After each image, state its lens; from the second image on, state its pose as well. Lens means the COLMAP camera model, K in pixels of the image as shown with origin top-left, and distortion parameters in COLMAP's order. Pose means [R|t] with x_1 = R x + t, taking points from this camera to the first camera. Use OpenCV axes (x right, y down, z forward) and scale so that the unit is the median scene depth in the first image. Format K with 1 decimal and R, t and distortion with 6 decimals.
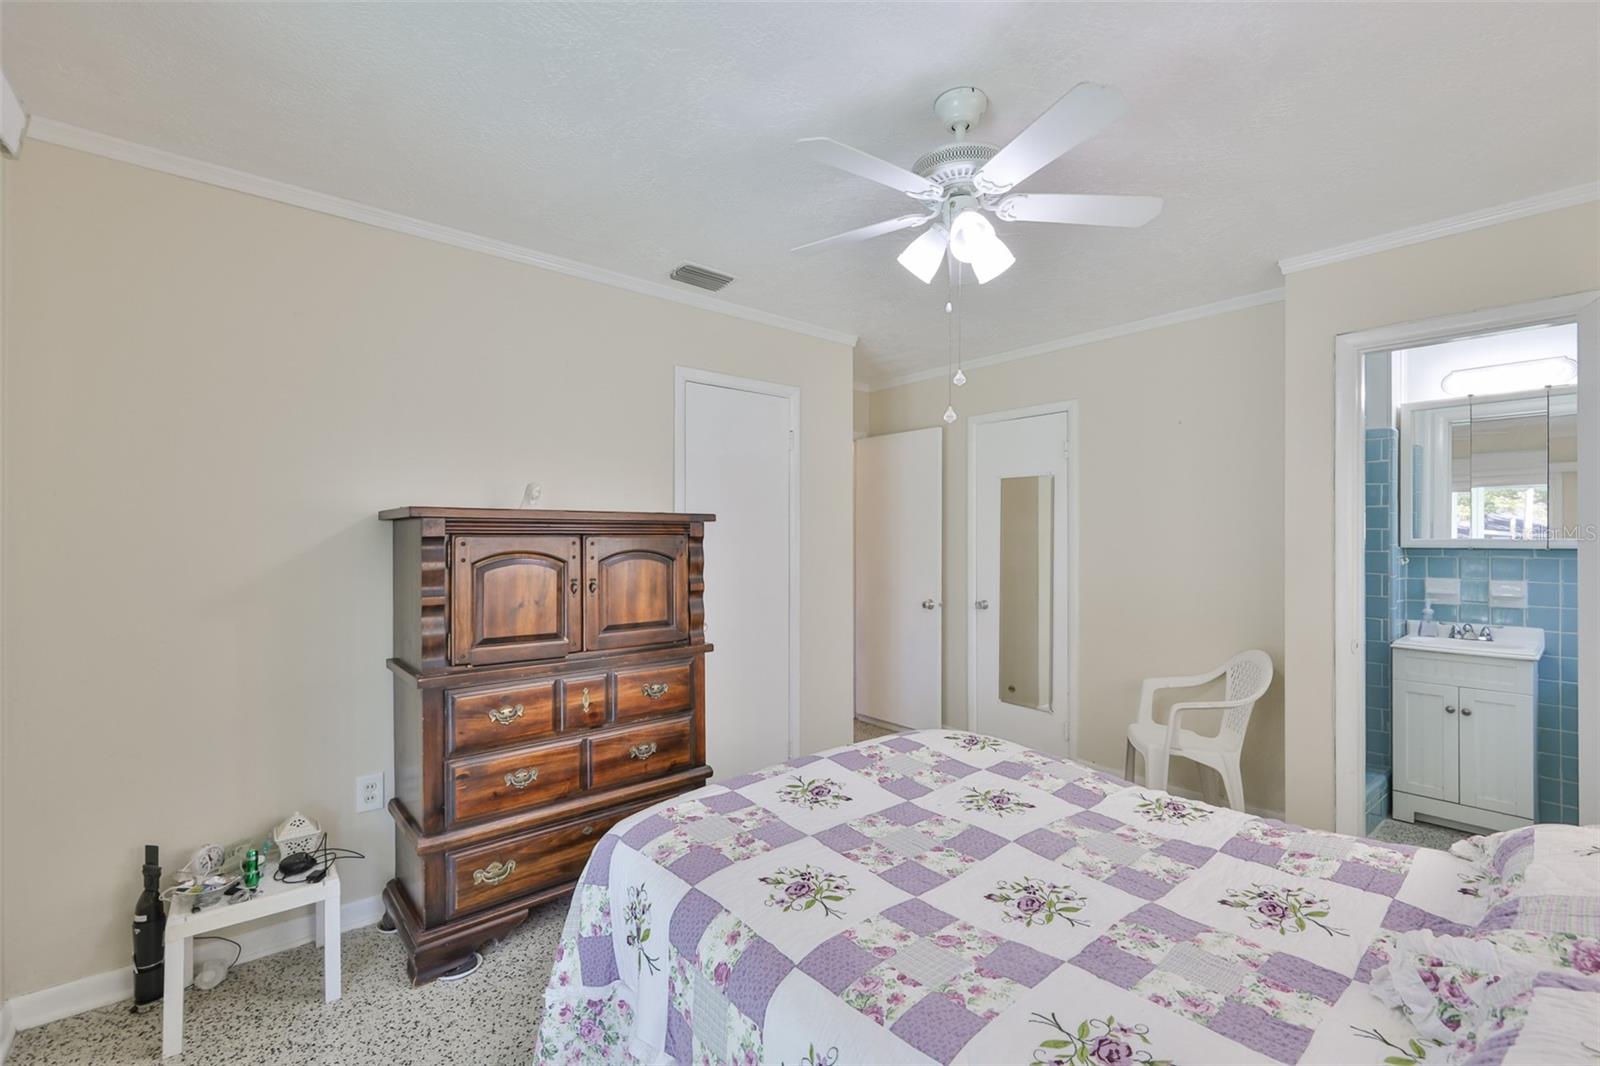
lens RADIAL K [[695.8, 0, 804.4], [0, 695.8, 539.9], [0, 0, 1]] dist [0.002685, 0.000768]
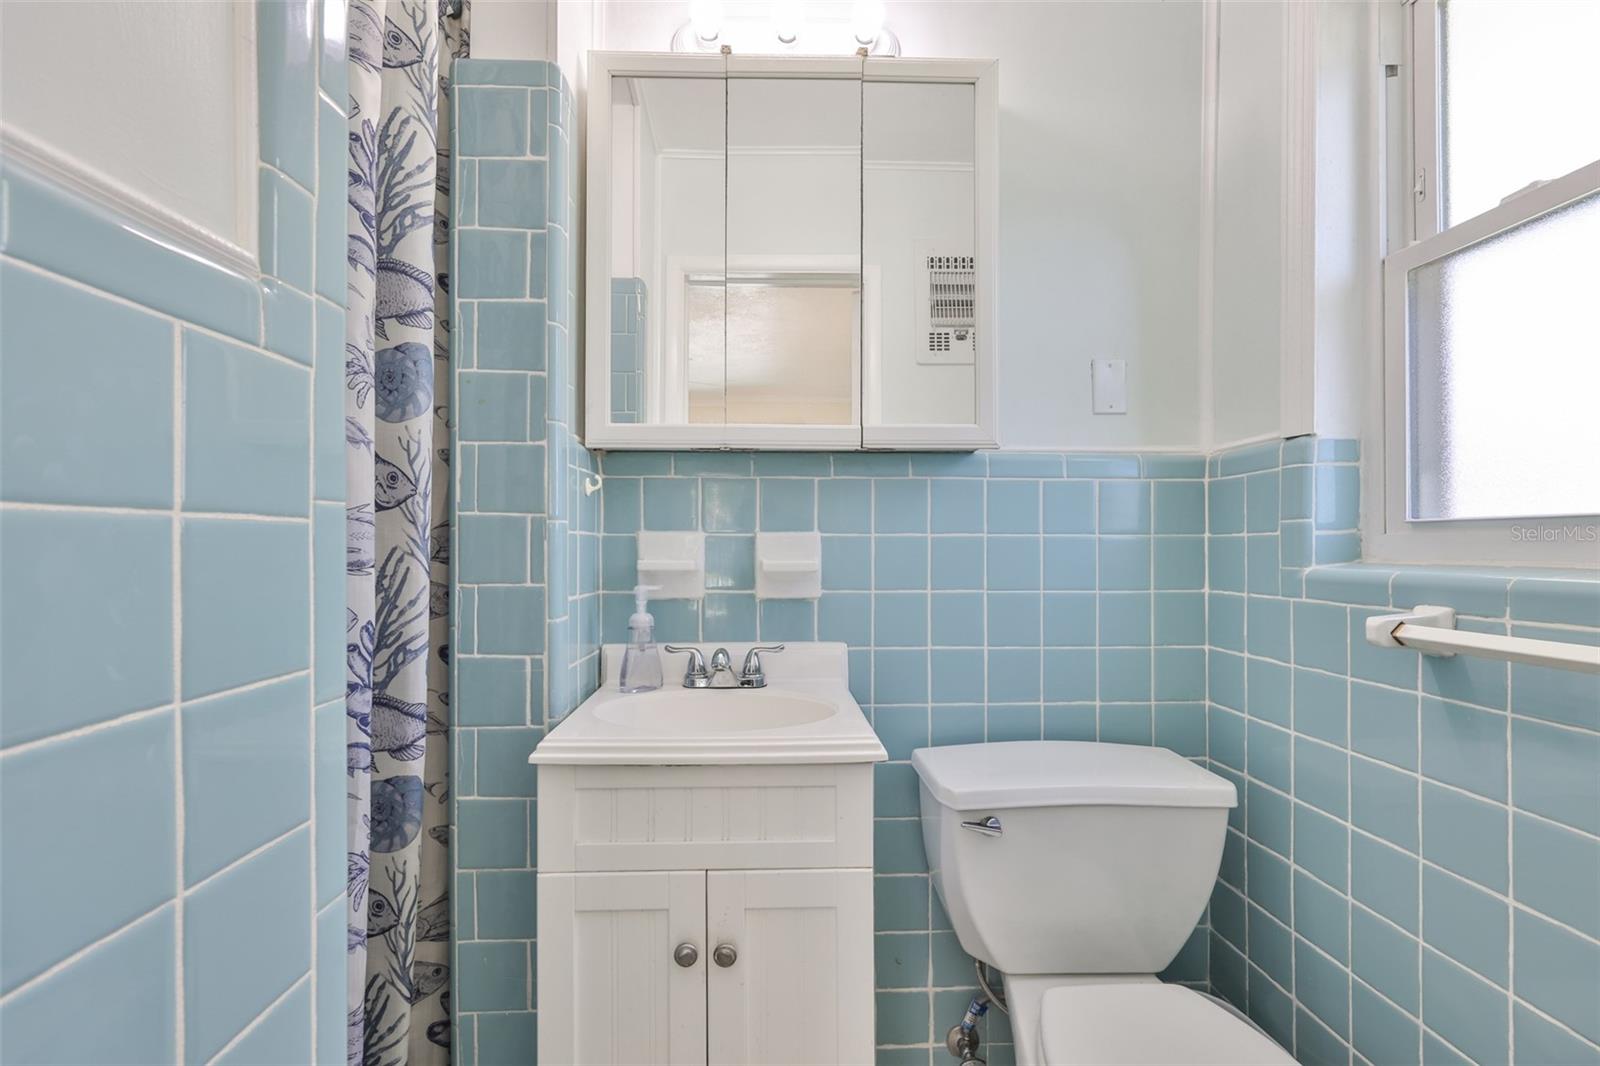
lens RADIAL K [[695.8, 0, 790.1], [0, 695.8, 538.3], [0, 0, 1]] dist [0.002685, 0.000768]
pose [[0.619802, 0.007511, 0.784723, 0.655362], [-0.003478, 0.999971, -0.006825, 0.061431], [-0.784751, 0.001501, 0.619809, 0.712235]]
